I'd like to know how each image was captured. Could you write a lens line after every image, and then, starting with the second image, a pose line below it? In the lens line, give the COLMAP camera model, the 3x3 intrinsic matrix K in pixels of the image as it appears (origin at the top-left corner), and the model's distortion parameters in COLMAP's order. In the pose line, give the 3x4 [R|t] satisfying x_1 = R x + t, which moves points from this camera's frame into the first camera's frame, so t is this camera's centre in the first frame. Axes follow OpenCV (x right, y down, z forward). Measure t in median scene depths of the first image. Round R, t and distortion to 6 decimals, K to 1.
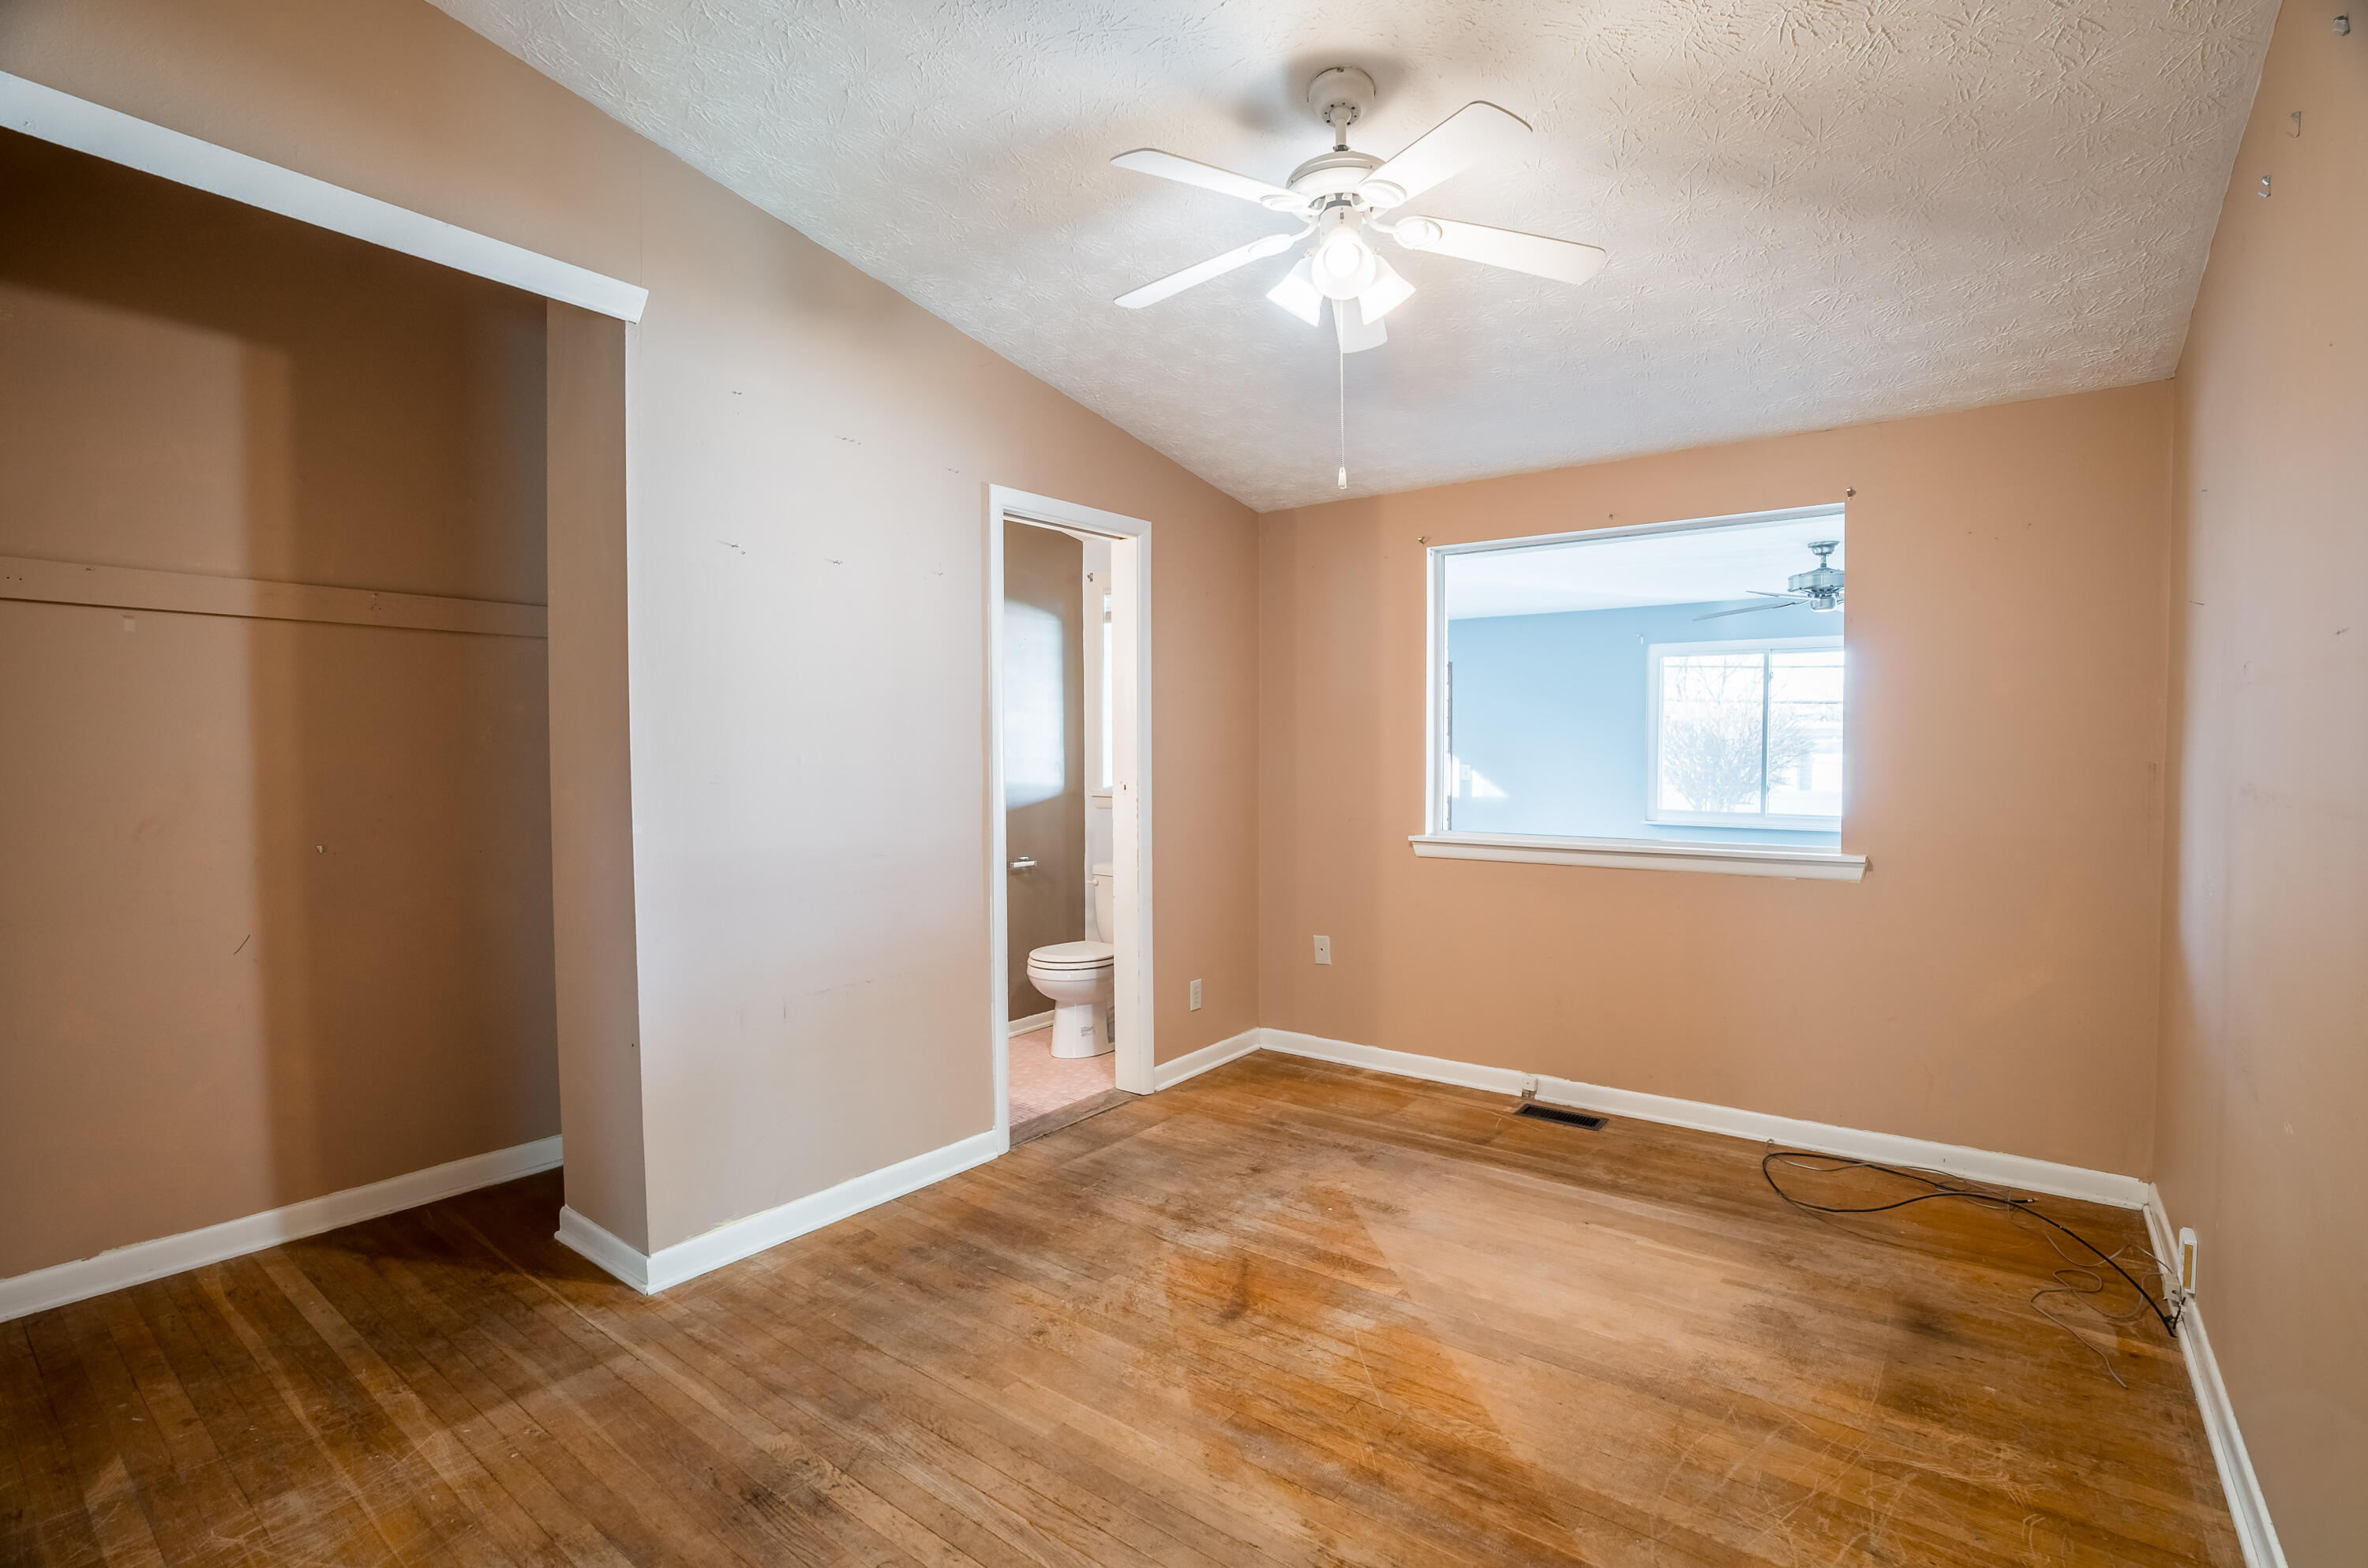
lens RADIAL K [[1102.0, 0, 1184.0], [0, 1102.0, 784.0], [0, 0, 1]] dist [-0.063345, 0.024137]
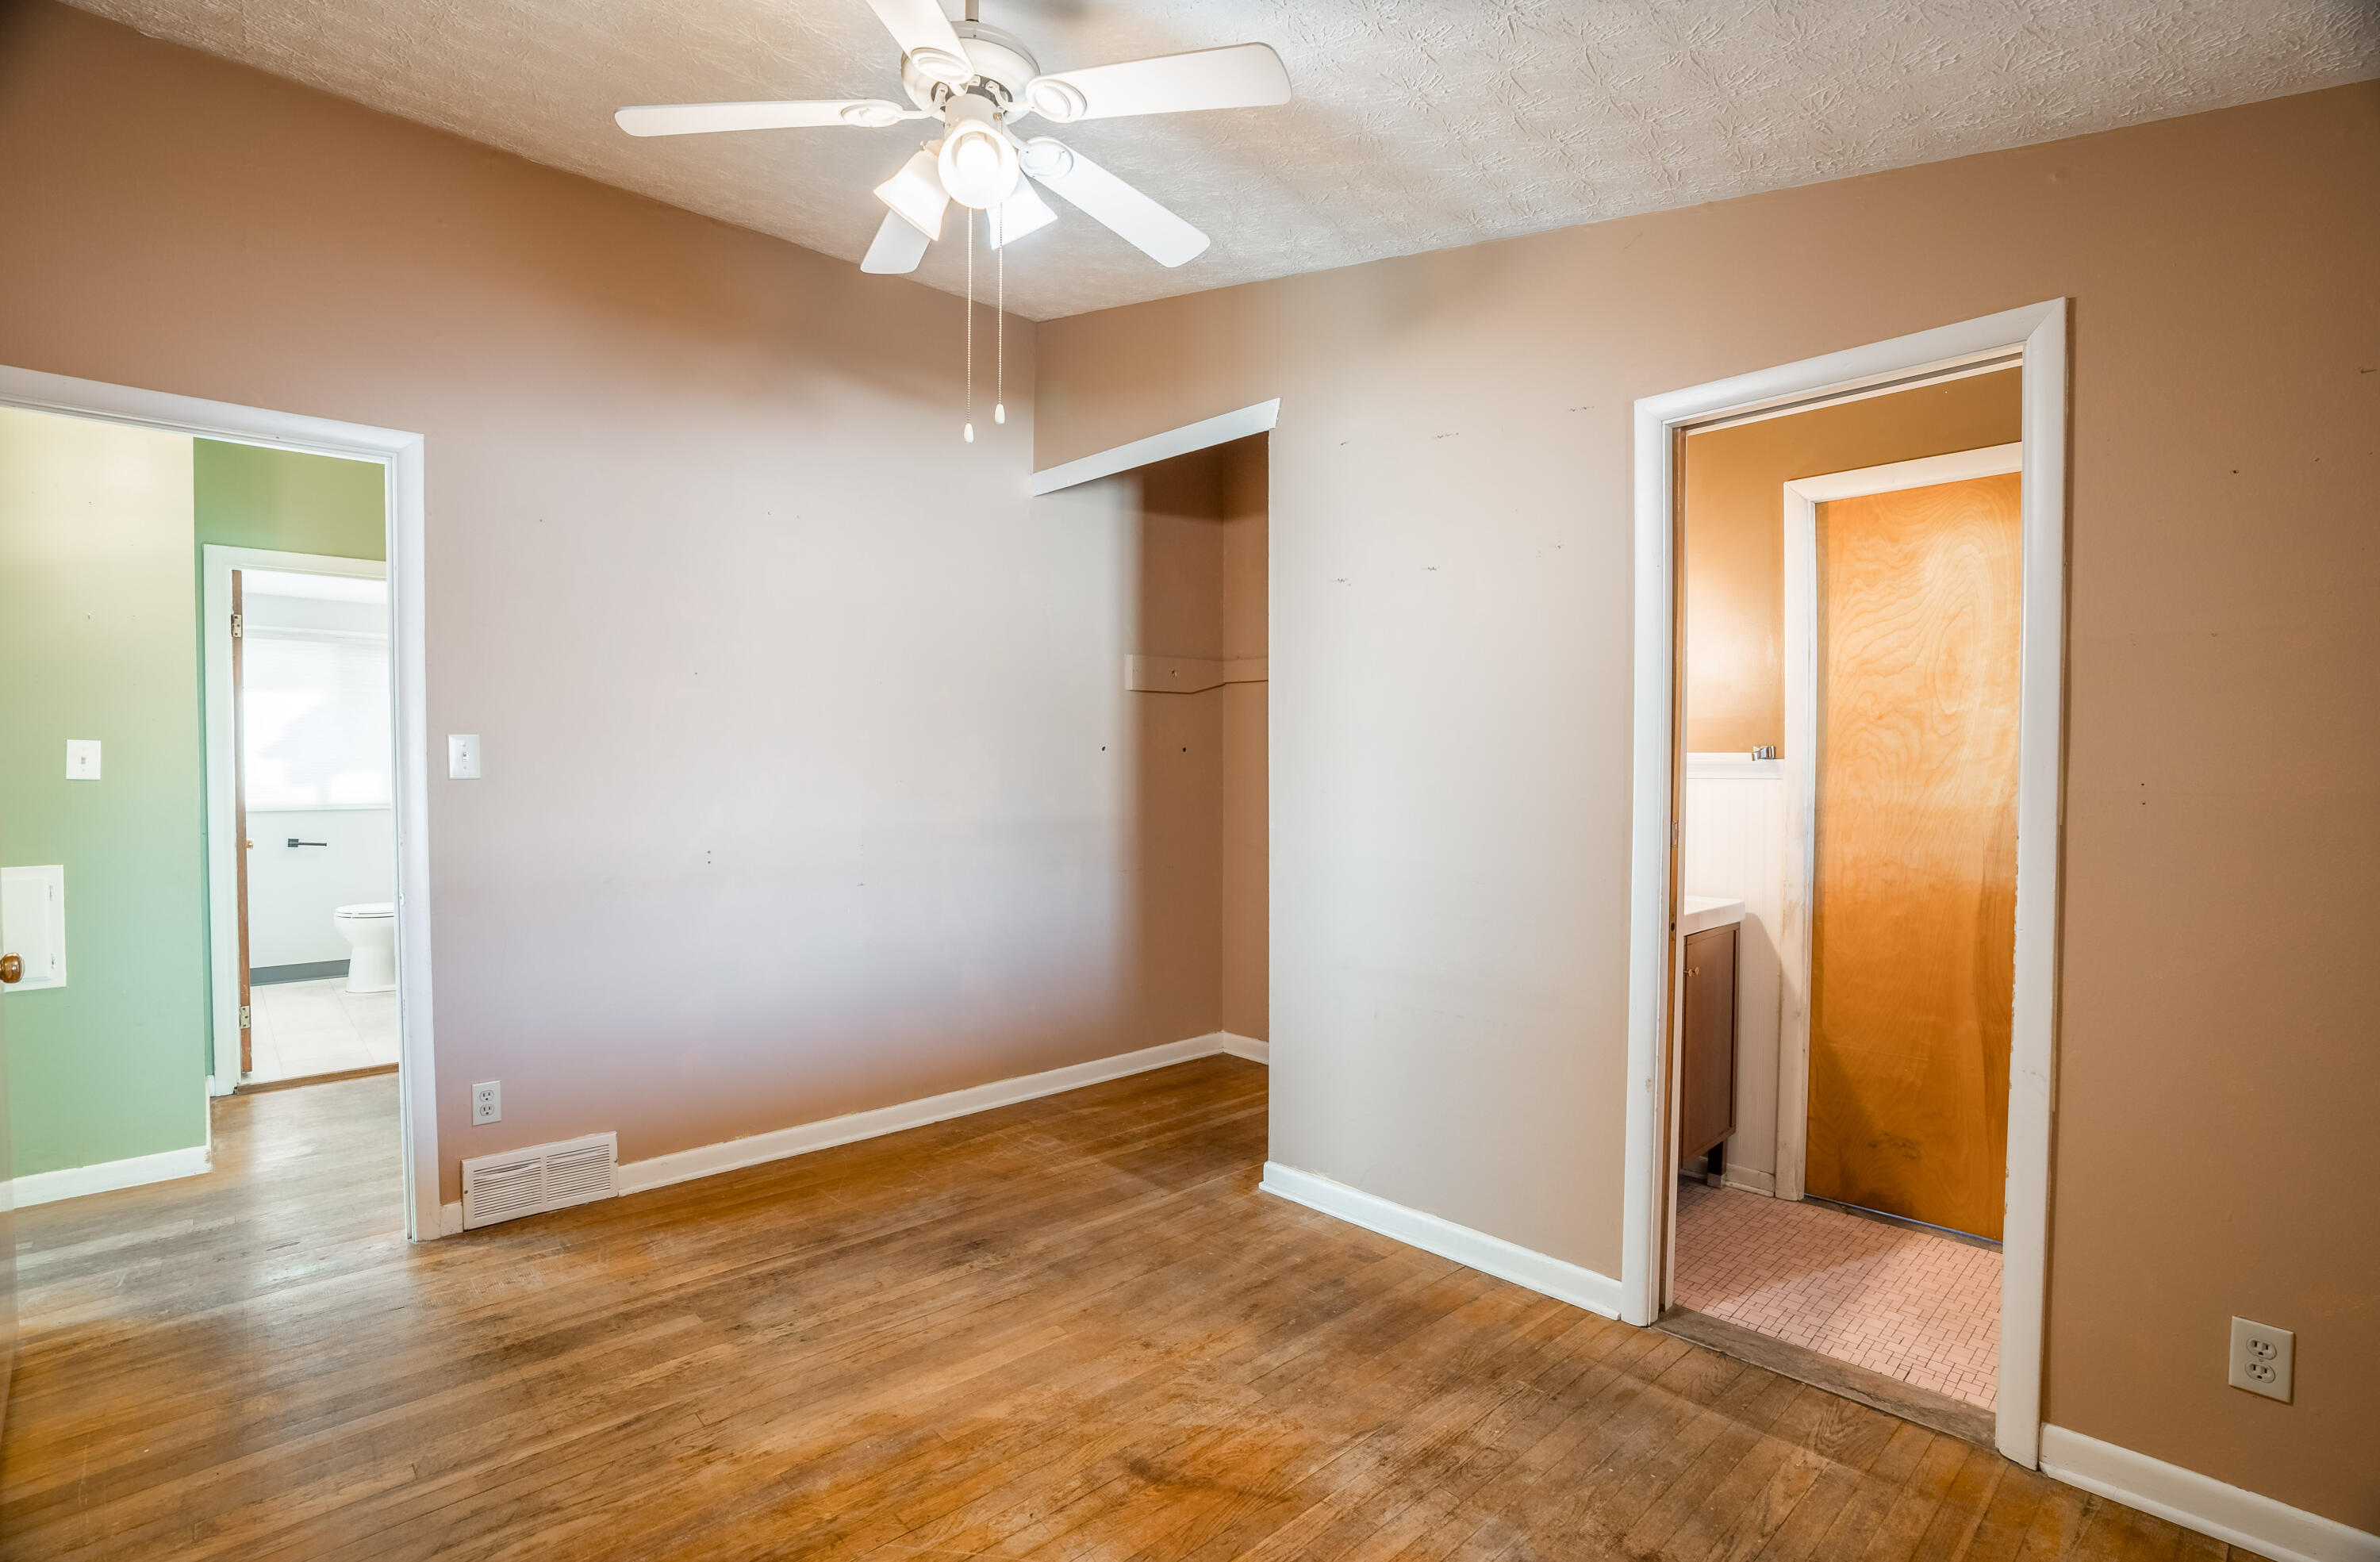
lens RADIAL K [[1102.3, 0, 1187.4], [0, 1102.3, 785.5], [0, 0, 1]] dist [-0.070379, 0.027516]
pose [[-0.170445, 0.021949, -0.985123, 0.809793], [-0.031782, 0.999109, 0.027759, -0.037881], [0.984854, 0.036041, -0.169596, 1.152287]]
